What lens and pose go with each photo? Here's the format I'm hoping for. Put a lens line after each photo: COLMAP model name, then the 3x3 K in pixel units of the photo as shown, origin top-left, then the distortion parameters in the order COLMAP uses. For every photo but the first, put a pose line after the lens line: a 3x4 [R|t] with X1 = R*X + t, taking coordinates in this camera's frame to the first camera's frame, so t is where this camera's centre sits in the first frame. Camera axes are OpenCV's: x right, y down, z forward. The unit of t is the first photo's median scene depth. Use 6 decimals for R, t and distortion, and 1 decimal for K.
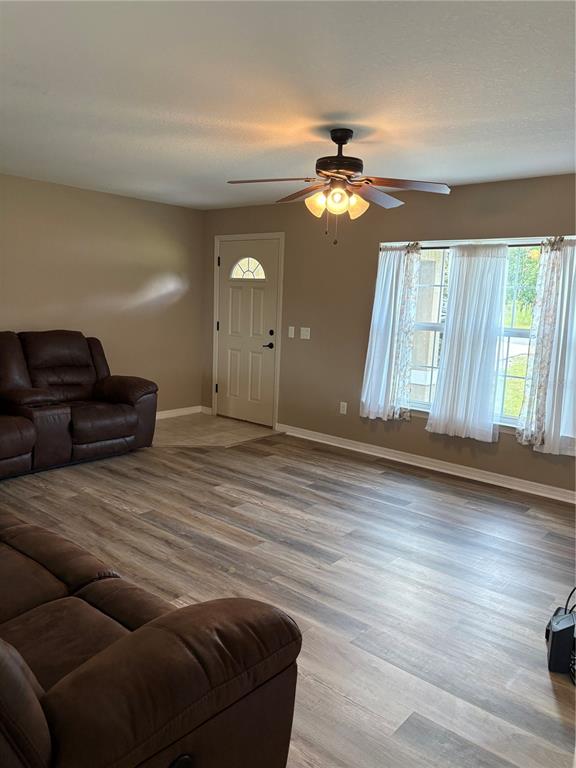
lens RADIAL K [[593.7, 0, 289.5], [0, 593.7, 386.5], [0, 0, 1]] dist [0.039845, -0.043640]
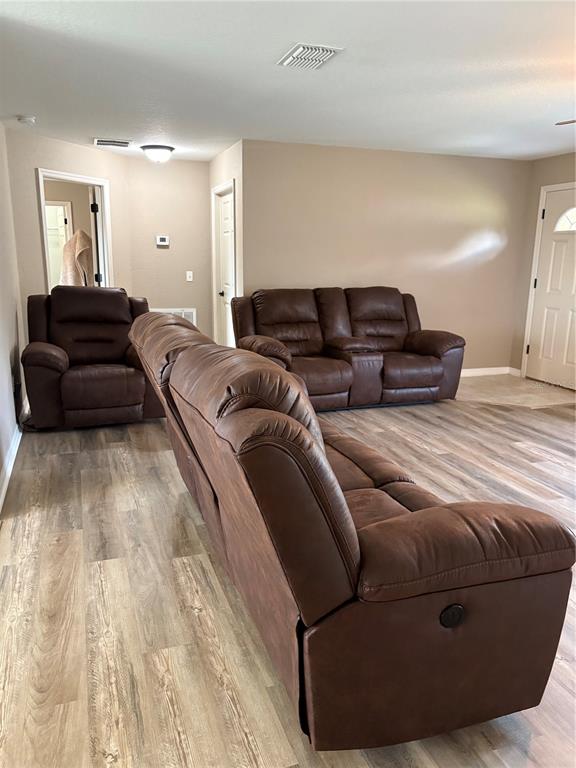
lens RADIAL K [[593.7, 0, 289.5], [0, 593.7, 386.5], [0, 0, 1]] dist [0.039845, -0.043640]
pose [[0.872234, 0.086504, -0.481378, 0.016088], [-0.057967, 0.995581, 0.073875, 0.022426], [0.485641, -0.036533, 0.873395, -0.048396]]
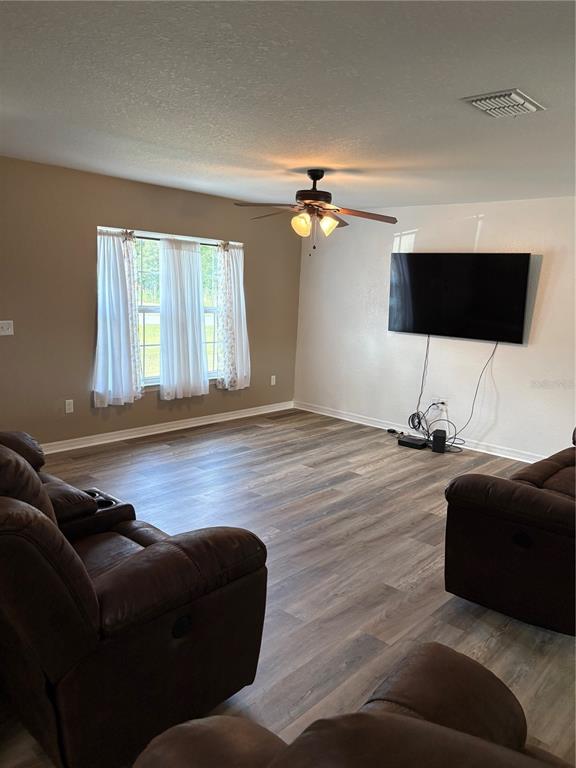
lens RADIAL K [[593.7, 0, 289.5], [0, 593.7, 386.5], [0, 0, 1]] dist [0.039845, -0.043640]
pose [[0.013417, -0.207643, 0.978113, -0.874570], [0.104672, 0.973118, 0.205147, -0.160336], [-0.994416, 0.099628, 0.034791, 0.710017]]
